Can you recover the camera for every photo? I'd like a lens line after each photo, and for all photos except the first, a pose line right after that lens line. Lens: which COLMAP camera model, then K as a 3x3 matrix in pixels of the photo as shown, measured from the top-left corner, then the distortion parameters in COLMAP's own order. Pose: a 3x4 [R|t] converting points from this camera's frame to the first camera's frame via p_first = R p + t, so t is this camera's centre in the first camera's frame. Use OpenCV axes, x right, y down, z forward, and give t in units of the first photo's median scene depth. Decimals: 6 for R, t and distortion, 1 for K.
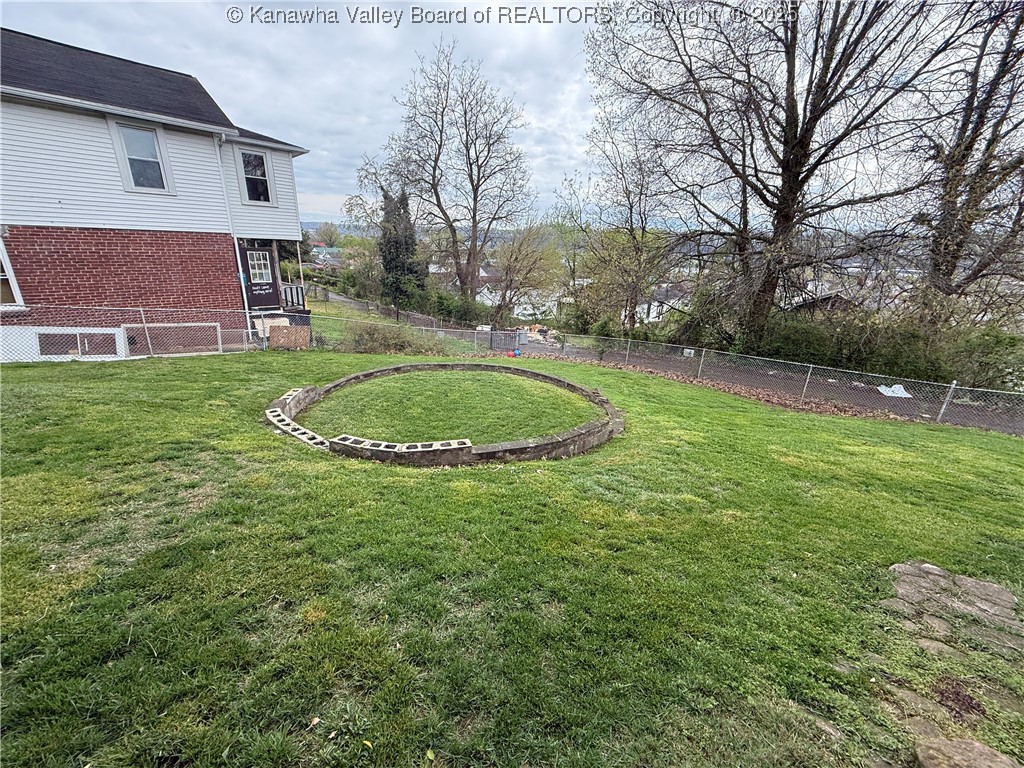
lens RADIAL K [[406.7, 0, 513.7], [0, 406.7, 380.5], [0, 0, 1]] dist [0.000206, 0.000225]
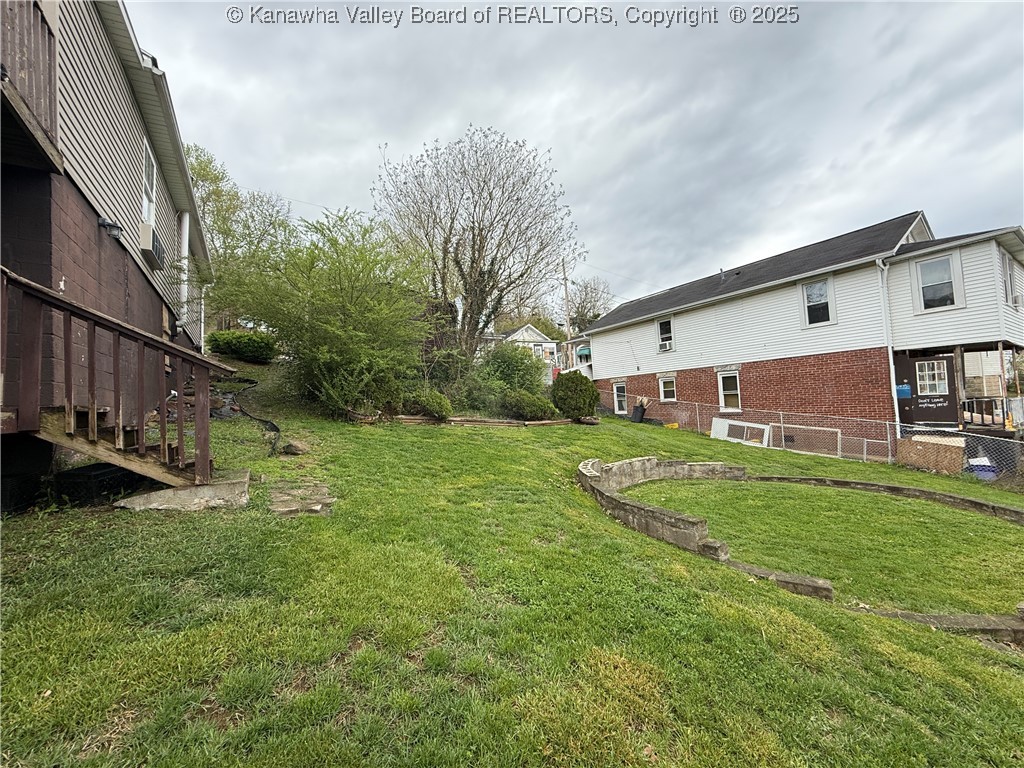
lens RADIAL K [[406.7, 0, 510.1], [0, 406.7, 384.4], [0, 0, 1]] dist [0.000206, 0.000225]
pose [[-0.238569, -0.073342, -0.968352, 0.494094], [-0.265621, 0.964048, -0.007576, -0.015091], [0.934093, 0.255407, -0.249473, 0.399774]]
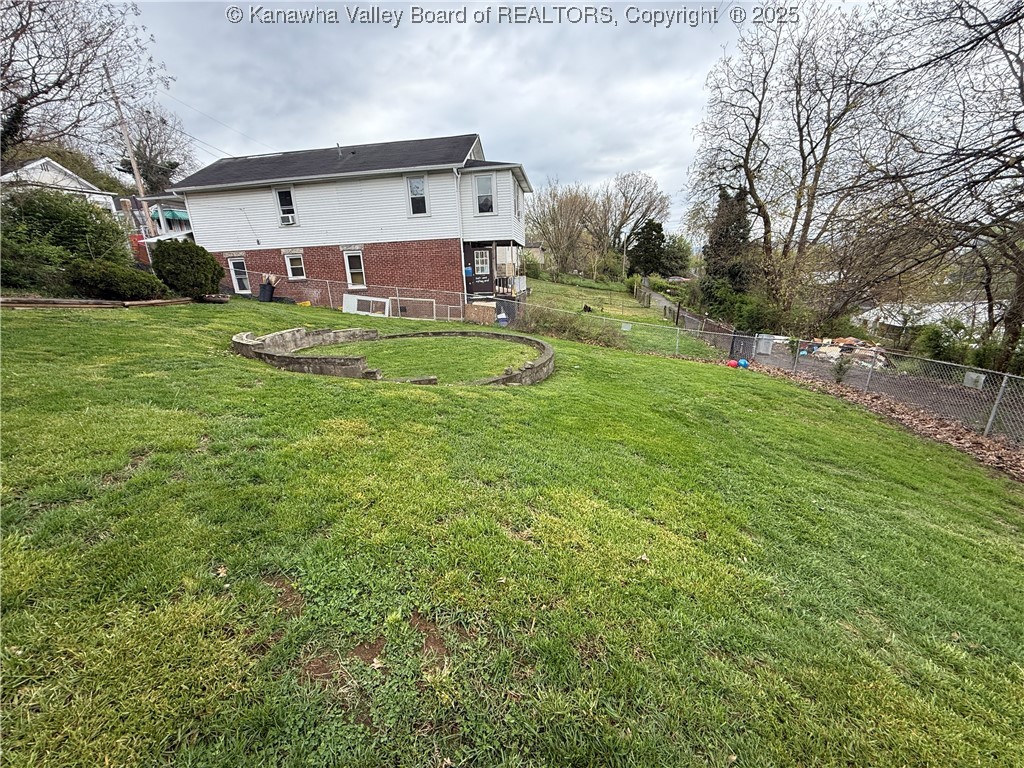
lens RADIAL K [[406.7, 0, 511.8], [0, 406.7, 382.0], [0, 0, 1]] dist [0.000206, 0.000225]
pose [[0.587362, 0.158224, -0.793707, 0.602239], [-0.193621, 0.979696, 0.052016, 0.018076], [0.785822, 0.123127, 0.606072, 0.346878]]
